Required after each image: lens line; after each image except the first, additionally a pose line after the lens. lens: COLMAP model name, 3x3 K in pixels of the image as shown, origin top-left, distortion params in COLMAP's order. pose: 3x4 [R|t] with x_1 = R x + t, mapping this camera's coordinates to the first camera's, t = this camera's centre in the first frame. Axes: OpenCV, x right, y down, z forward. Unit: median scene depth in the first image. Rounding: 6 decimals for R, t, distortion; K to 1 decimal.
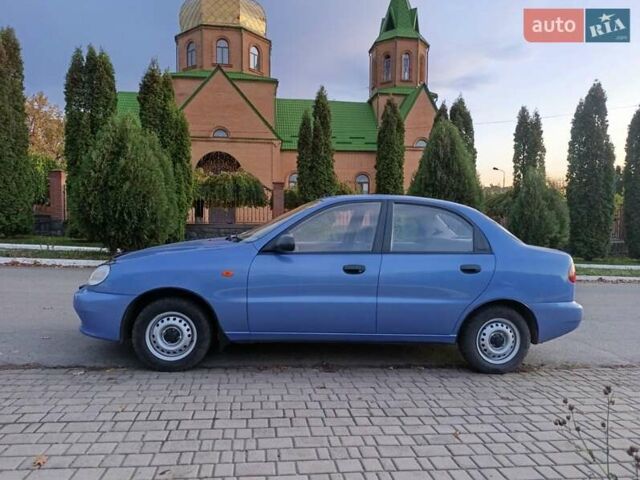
lens RADIAL K [[440.1, 0, 320.2], [0, 440.1, 242.4], [0, 0, 1]] dist [0.030368, -0.036555]
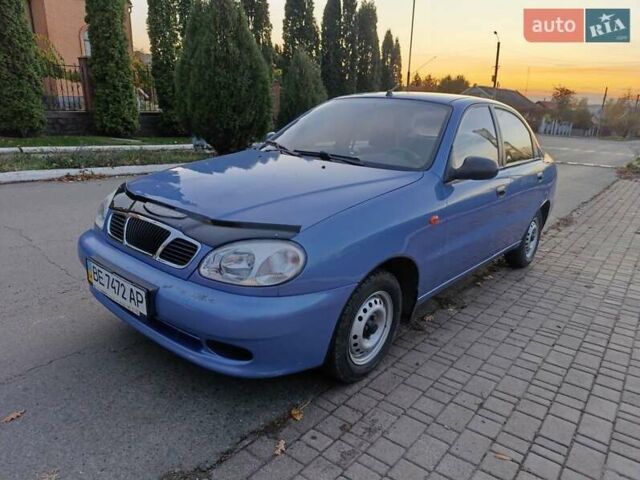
lens RADIAL K [[443.0, 0, 320.0], [0, 443.0, 240.0], [0, 0, 1]] dist [0.000172, -0.002067]
pose [[0.727290, -0.190239, 0.659438, -0.162179], [0.002381, 0.961511, 0.274756, -0.018281], [-0.686326, -0.198257, 0.699750, 0.127726]]
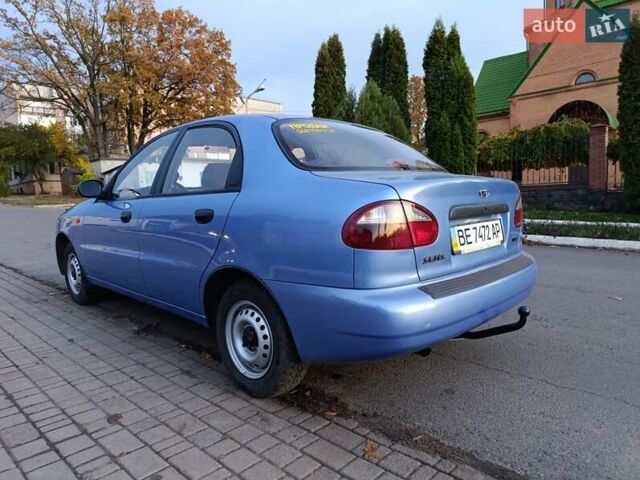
lens RADIAL K [[436.0, 0, 320.0], [0, 436.0, 240.0], [0, 0, 1]] dist [0.024210, -0.034834]
pose [[0.635220, 0.035645, -0.771508, 0.199673], [0.010379, 0.998450, 0.054676, 0.013249], [0.772262, -0.042739, 0.633865, 0.157021]]
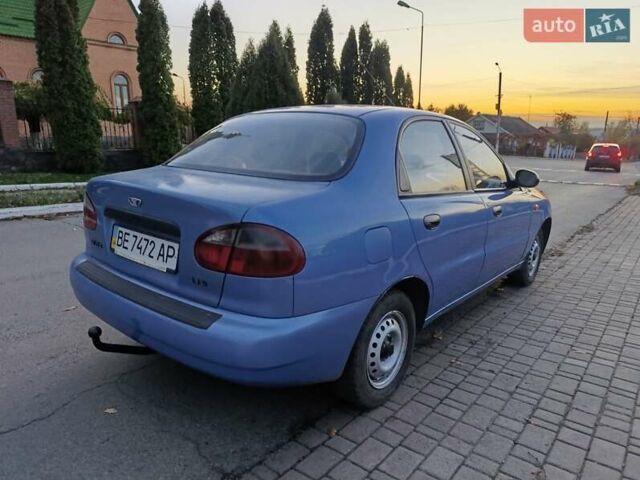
lens RADIAL K [[440.1, 0, 320.2], [0, 440.1, 242.4], [0, 0, 1]] dist [0.030368, -0.036555]
pose [[0.732077, -0.169236, 0.659865, -0.245312], [0.032477, 0.976219, 0.214341, -0.018825], [-0.680447, -0.135484, 0.720164, 0.113630]]
